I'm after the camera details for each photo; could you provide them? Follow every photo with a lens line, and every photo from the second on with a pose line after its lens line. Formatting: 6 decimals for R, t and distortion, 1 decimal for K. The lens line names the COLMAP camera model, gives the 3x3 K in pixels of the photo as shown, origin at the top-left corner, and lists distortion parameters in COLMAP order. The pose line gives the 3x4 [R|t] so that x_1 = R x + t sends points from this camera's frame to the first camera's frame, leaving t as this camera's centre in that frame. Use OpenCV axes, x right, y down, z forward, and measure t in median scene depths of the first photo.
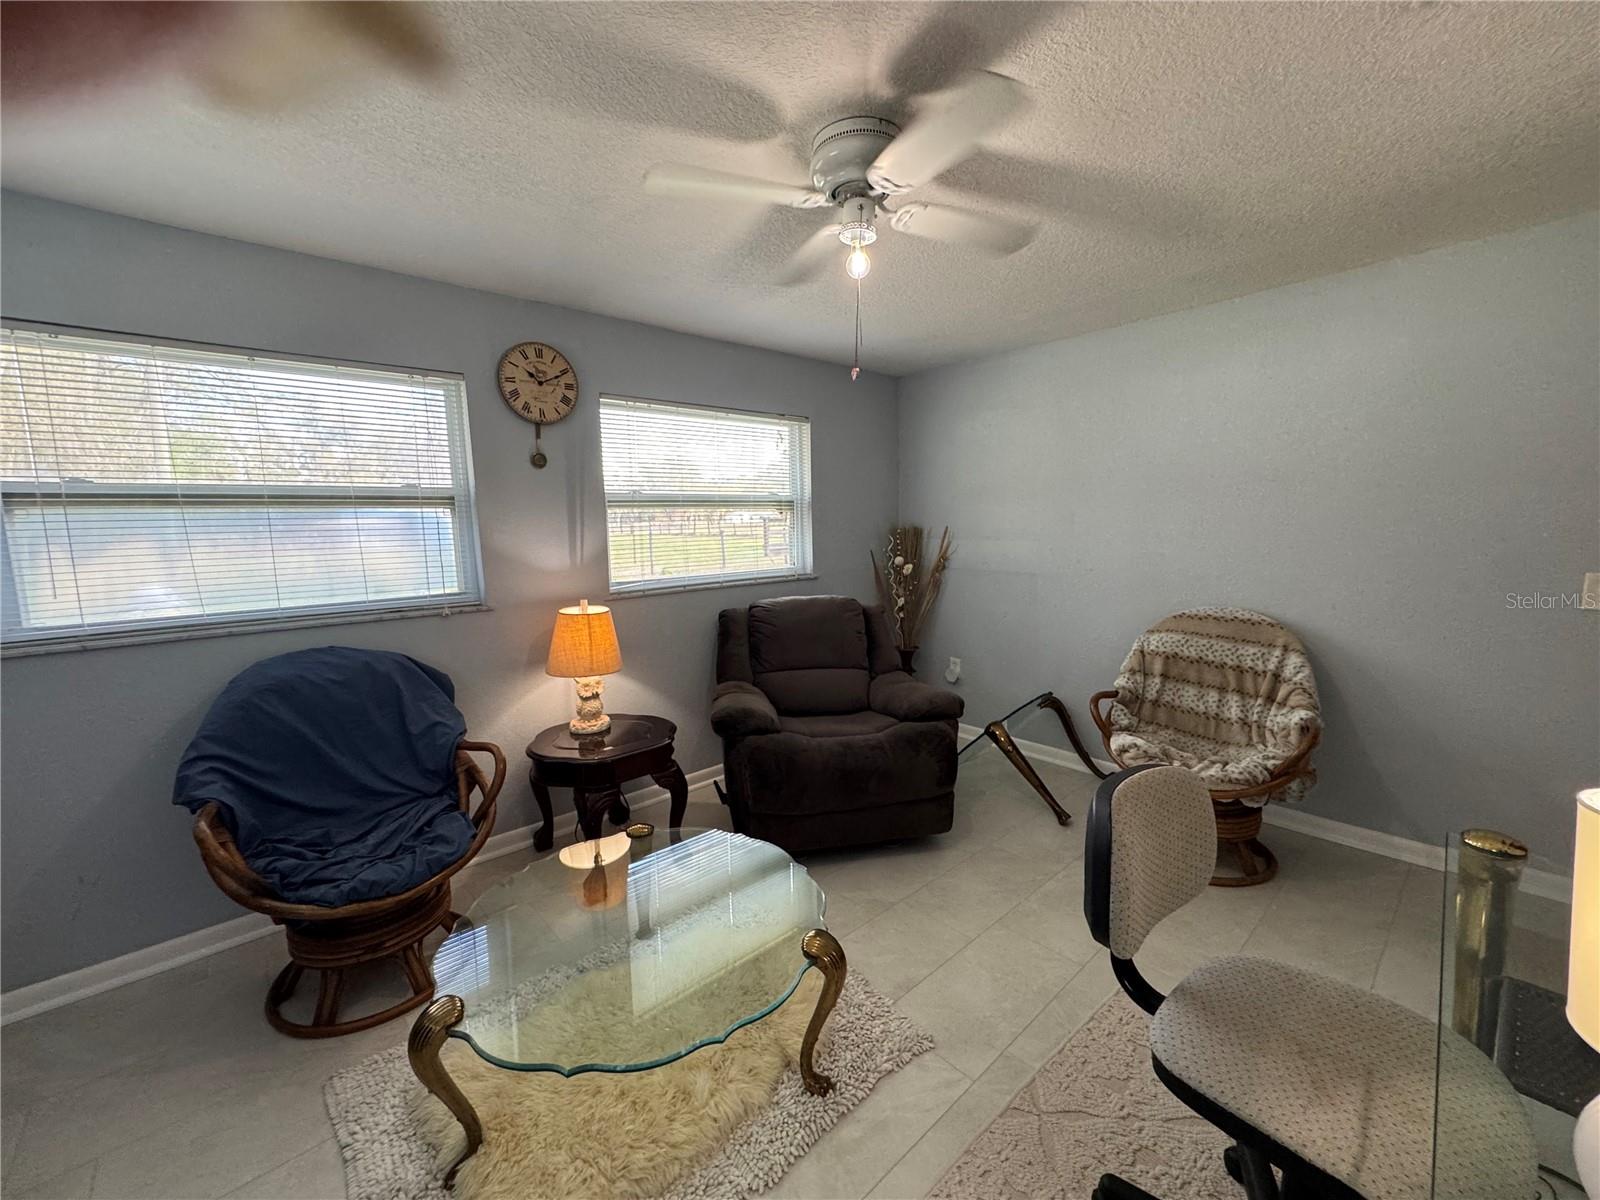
lens RADIAL K [[664.4, 0, 801.6], [0, 664.4, 588.2], [0, 0, 1]] dist [0.013432, 0.000039]
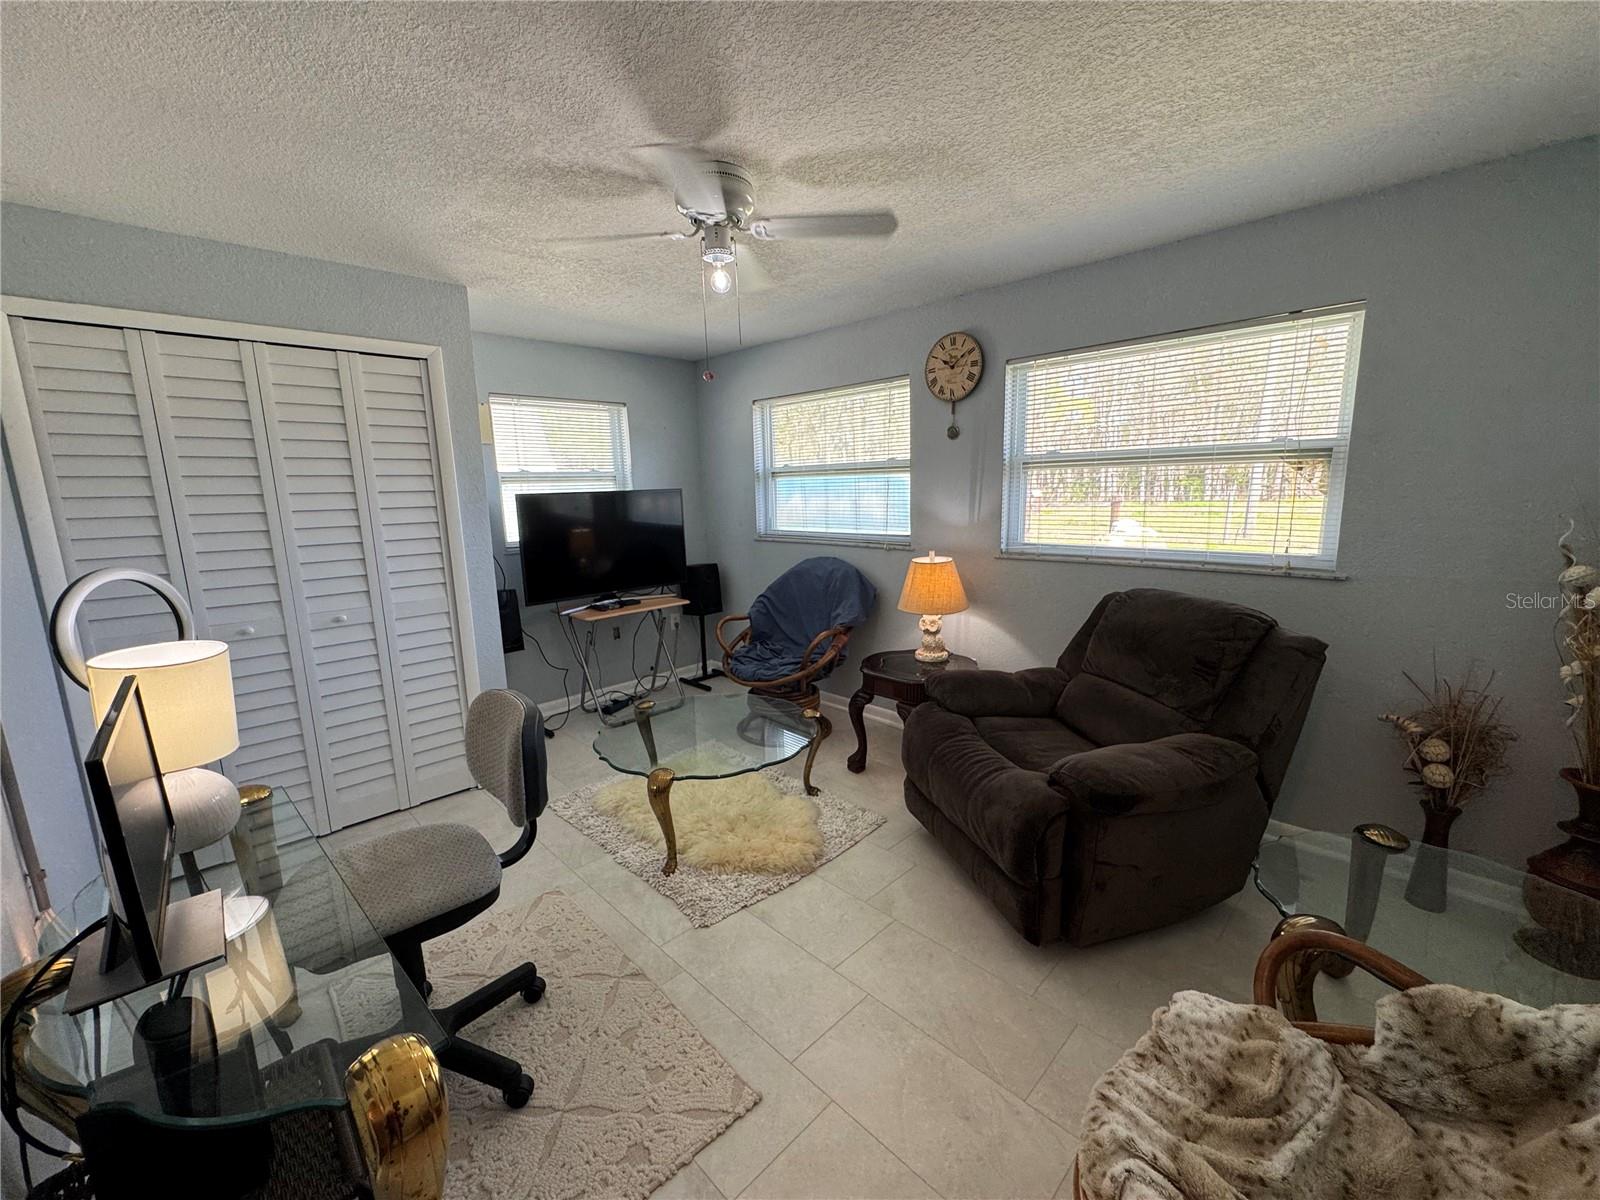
lens RADIAL K [[643.2, 0, 798.8], [0, 643.2, 601.2], [0, 0, 1]] dist [-0.001606, -0.000065]
pose [[0.038953, 0.186841, -0.981618, 0.792548], [-0.088449, 0.979152, 0.182861, -0.081135], [0.995319, 0.079701, 0.054666, 0.682135]]
